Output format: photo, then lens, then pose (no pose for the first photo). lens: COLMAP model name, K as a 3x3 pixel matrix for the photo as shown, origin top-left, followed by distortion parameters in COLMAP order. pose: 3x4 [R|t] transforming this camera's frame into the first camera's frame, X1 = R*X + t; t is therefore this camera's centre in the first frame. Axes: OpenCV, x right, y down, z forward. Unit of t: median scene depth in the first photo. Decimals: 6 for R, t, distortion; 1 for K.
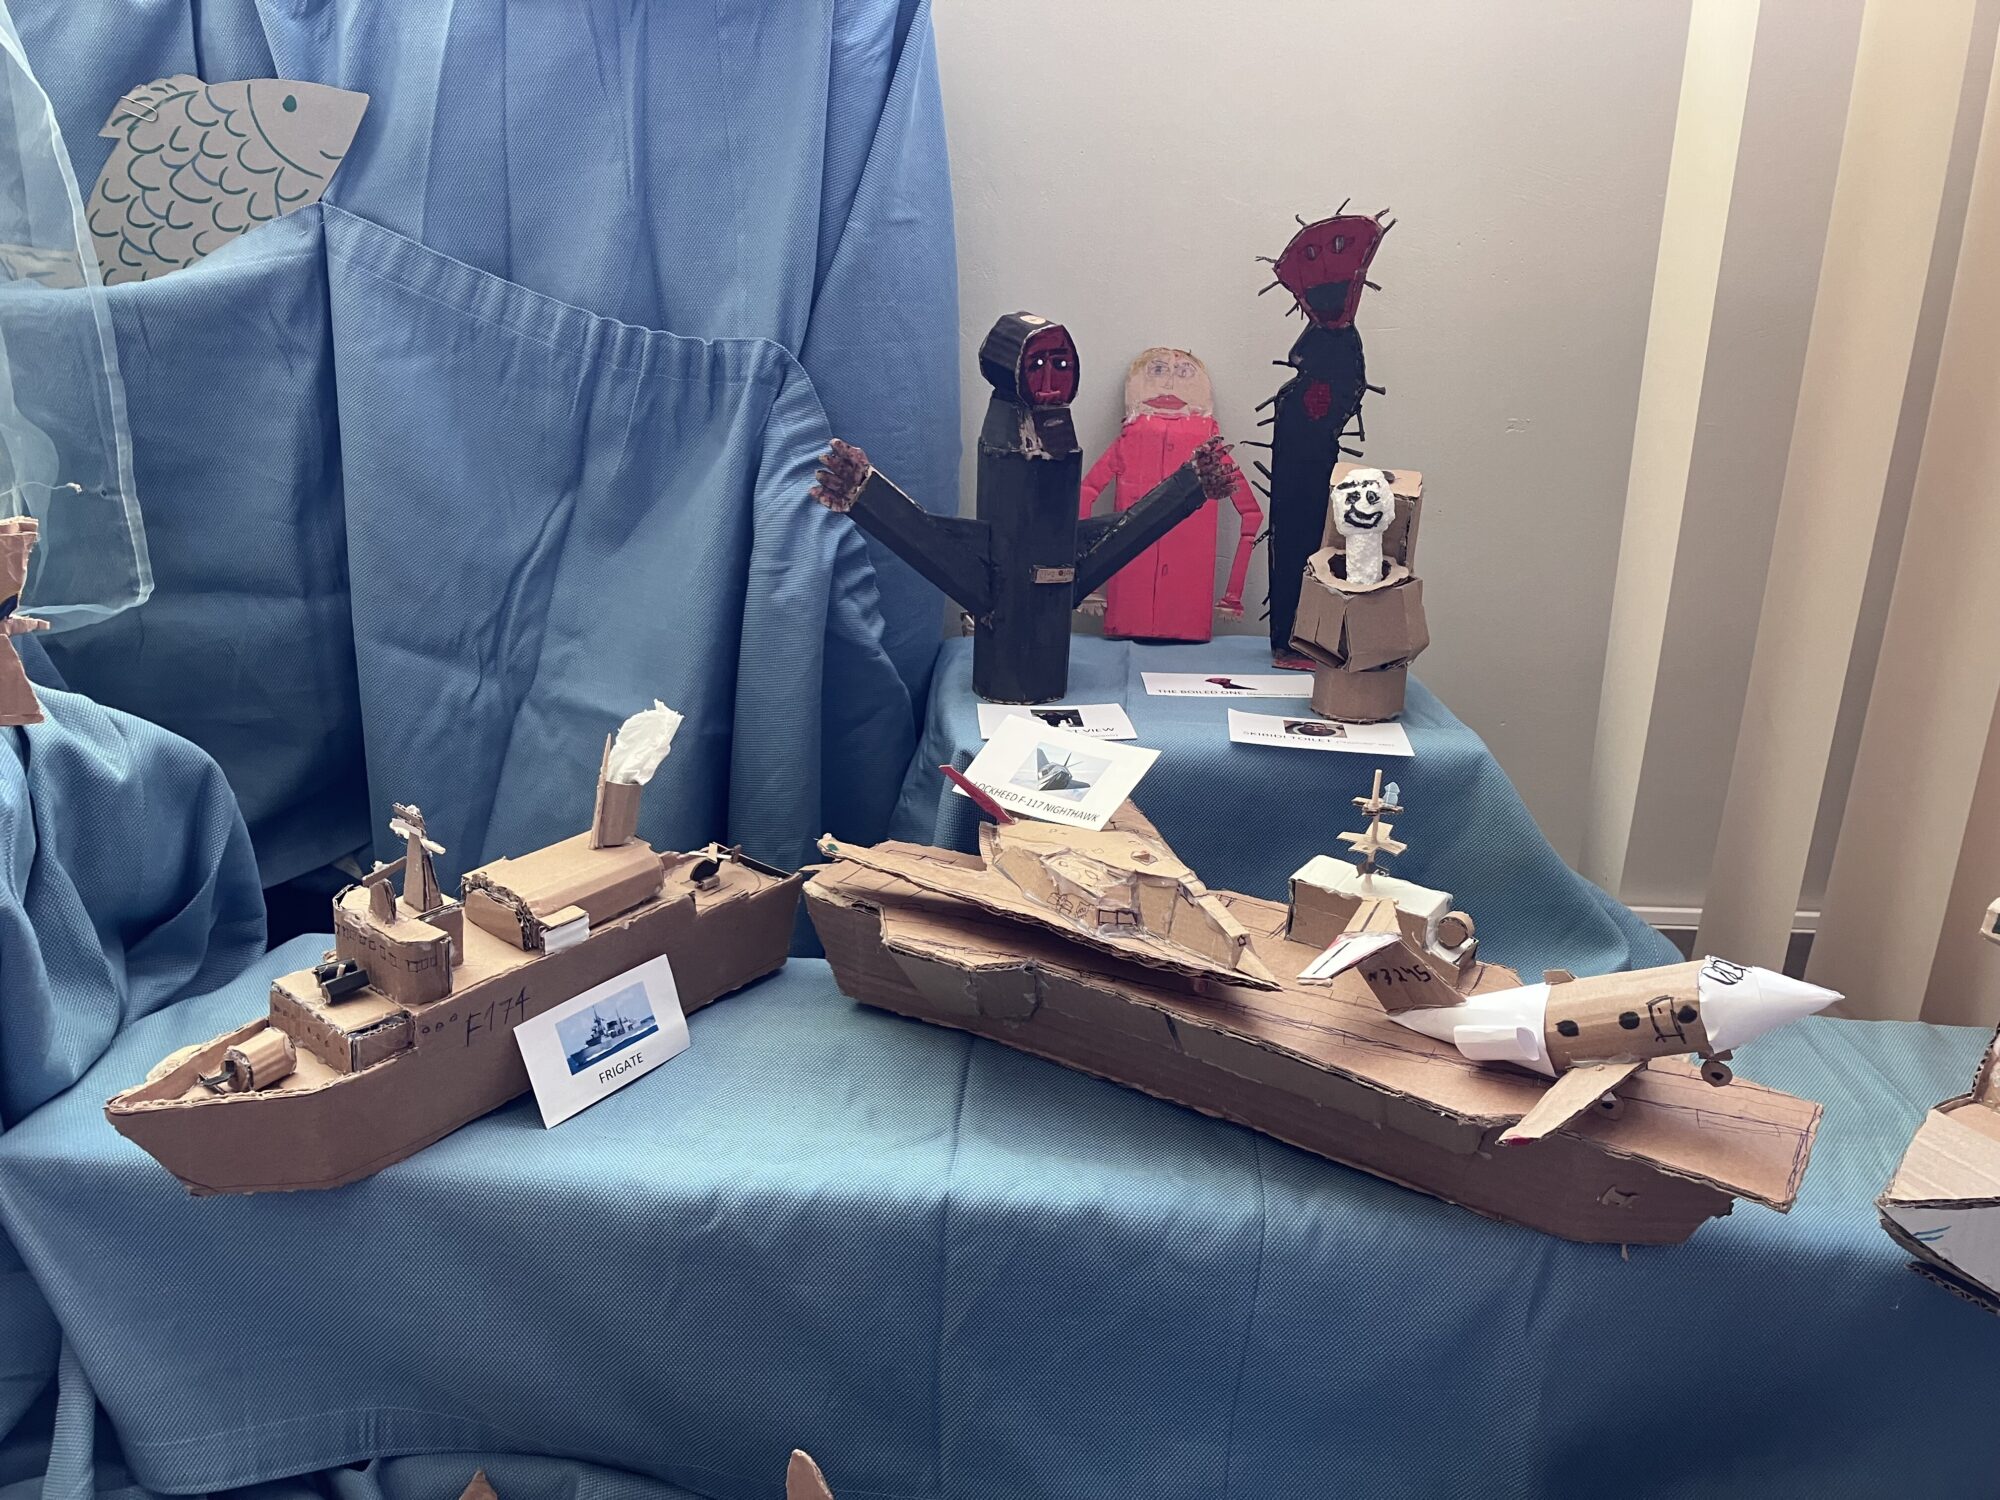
lens RADIAL K [[1580.4, 0, 997.5], [0, 1580.4, 685.7], [0, 0, 1]] dist [0.003192, 0.035310]
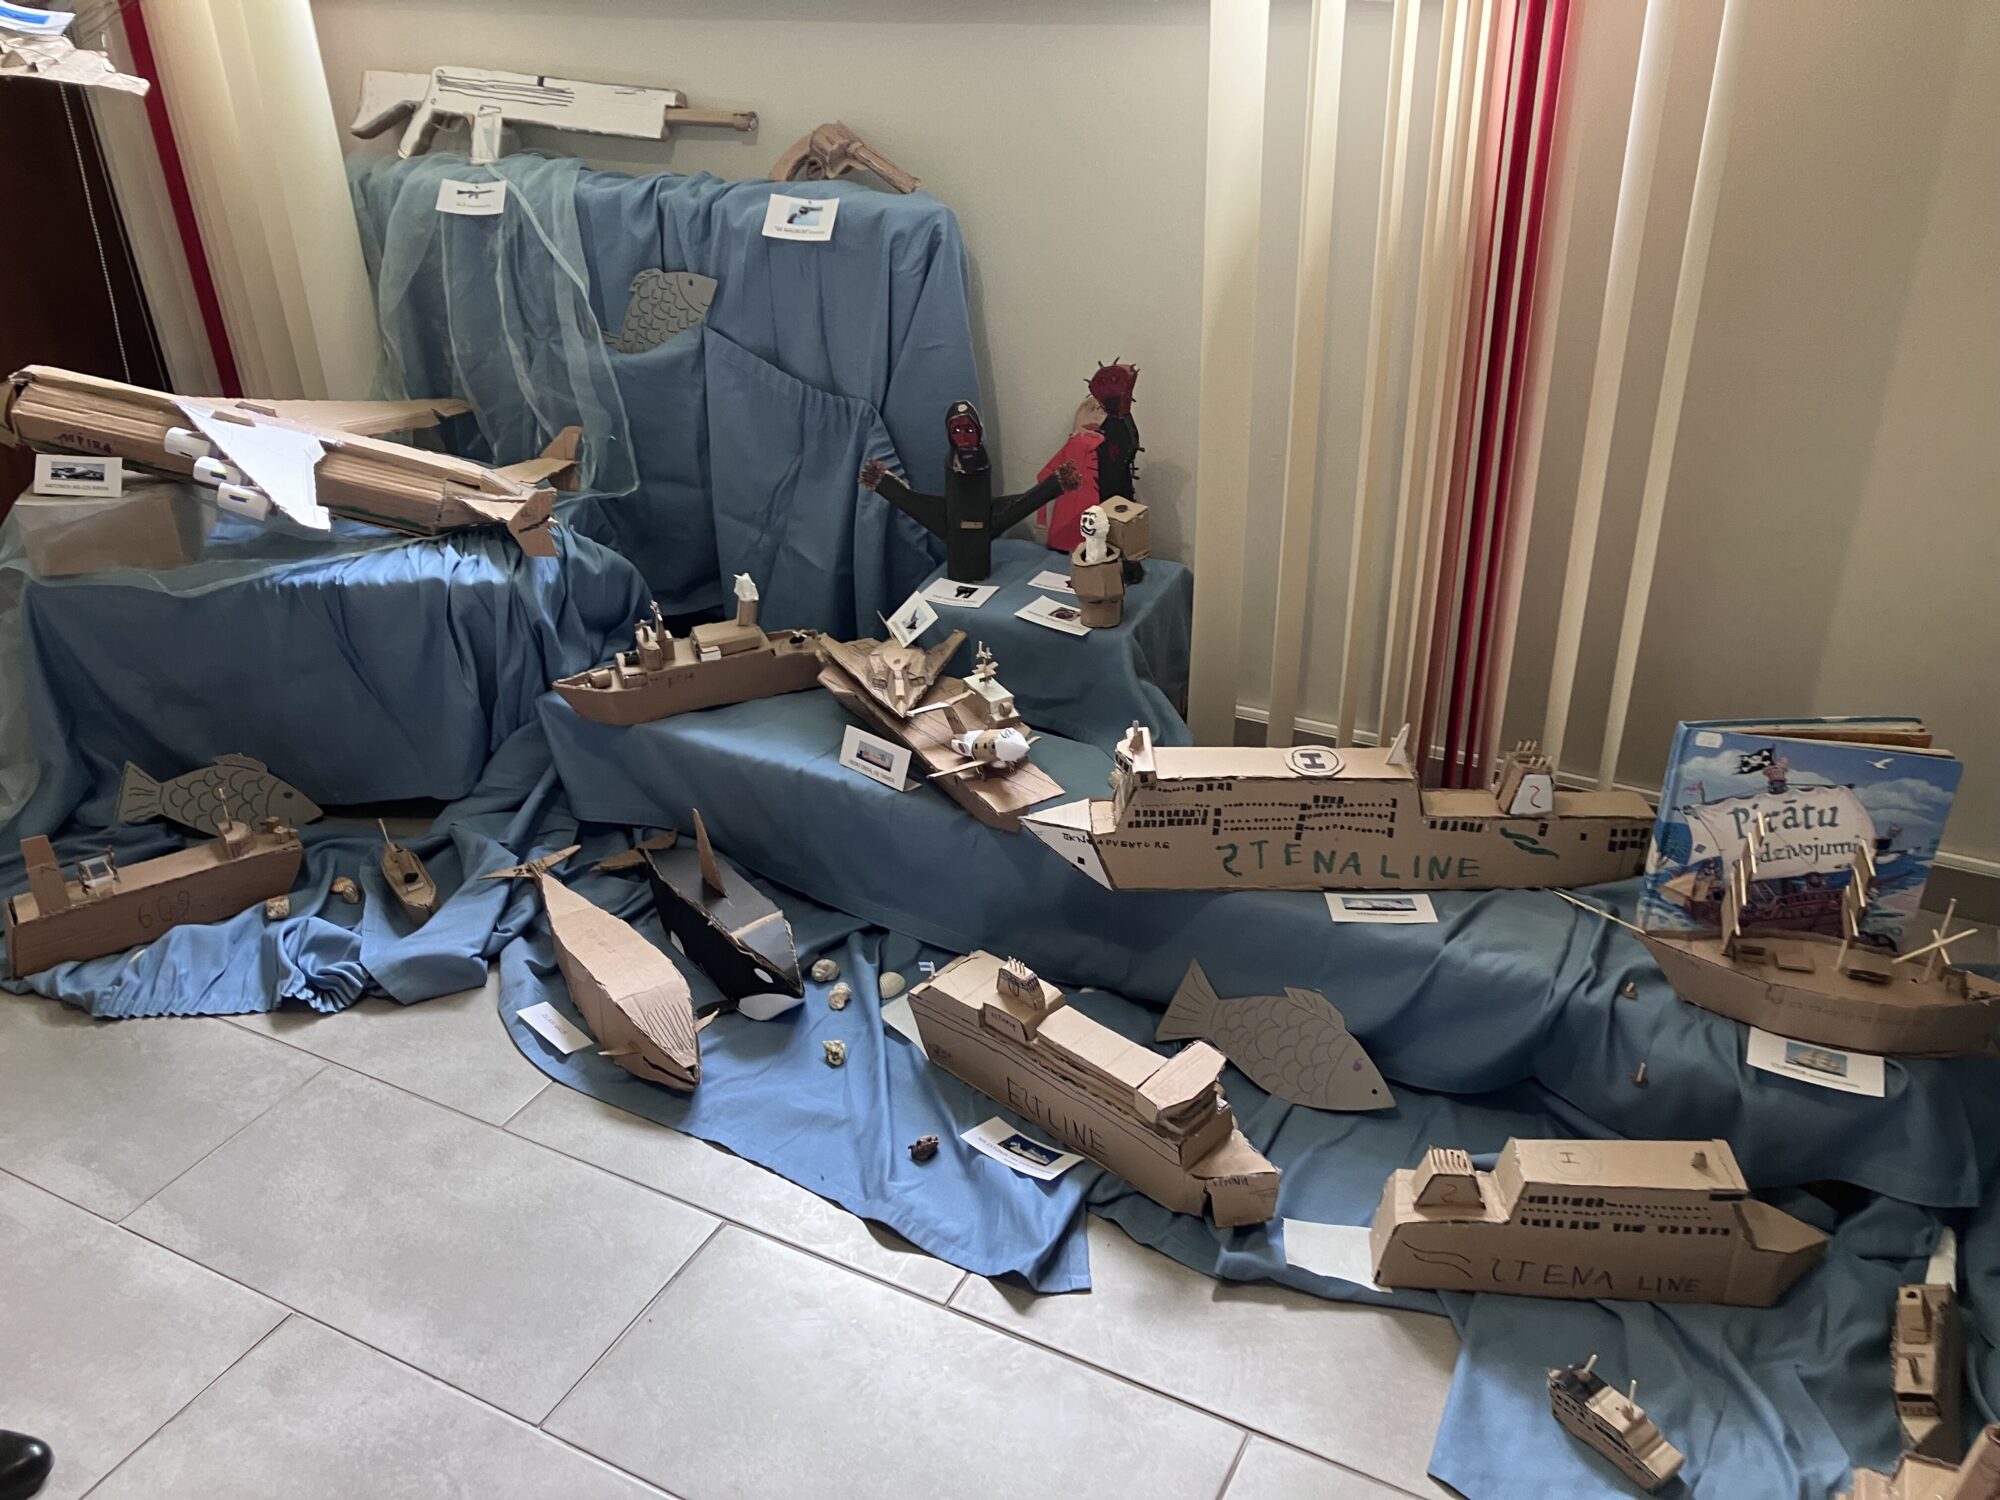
lens RADIAL K [[1714.9, 0, 1000.0], [0, 1714.9, 750.0], [0, 0, 1]] dist [-0.004411, 0.002559]
pose [[0.881657, 0.188334, -0.432679, 1.144163], [-0.087436, 0.966227, 0.242407, -0.345627], [0.463719, -0.175888, 0.868348, -1.069220]]
